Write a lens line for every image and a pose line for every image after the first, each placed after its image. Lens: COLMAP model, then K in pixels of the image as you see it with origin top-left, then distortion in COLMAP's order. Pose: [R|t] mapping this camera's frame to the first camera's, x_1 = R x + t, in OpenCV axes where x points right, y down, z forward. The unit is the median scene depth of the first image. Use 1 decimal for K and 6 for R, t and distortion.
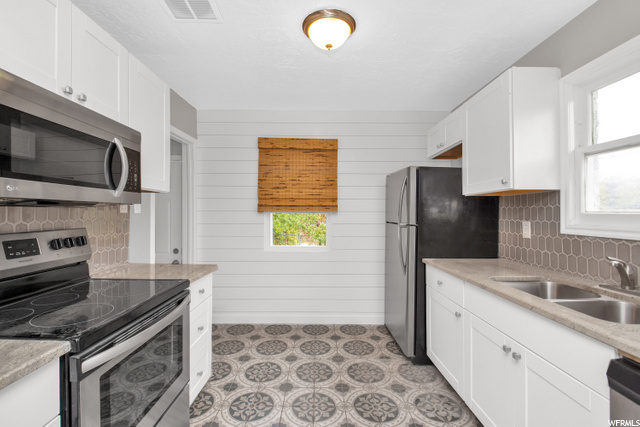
lens RADIAL K [[285.5, 0, 318.8], [0, 285.5, 211.3], [0, 0, 1]] dist [-0.013521, -0.000293]
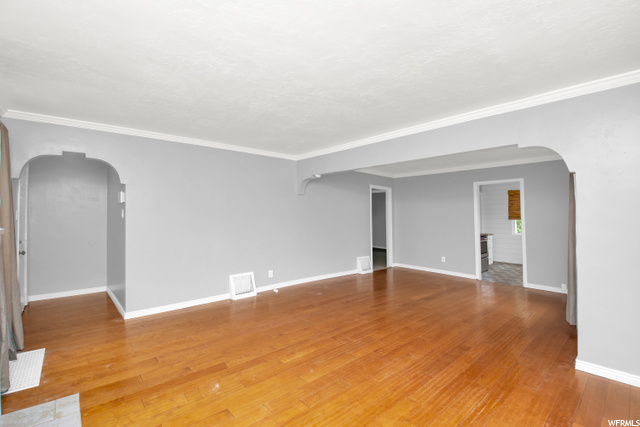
lens RADIAL K [[280.0, 0, 320.0], [0, 280.0, 213.5], [0, 0, 1]] dist [-0.052941, -0.000249]
pose [[0.656771, -0.011476, -0.754003, 0.755081], [-0.004667, 0.999803, -0.019282, 0.001552], [0.754076, 0.016183, 0.656588, -2.705638]]
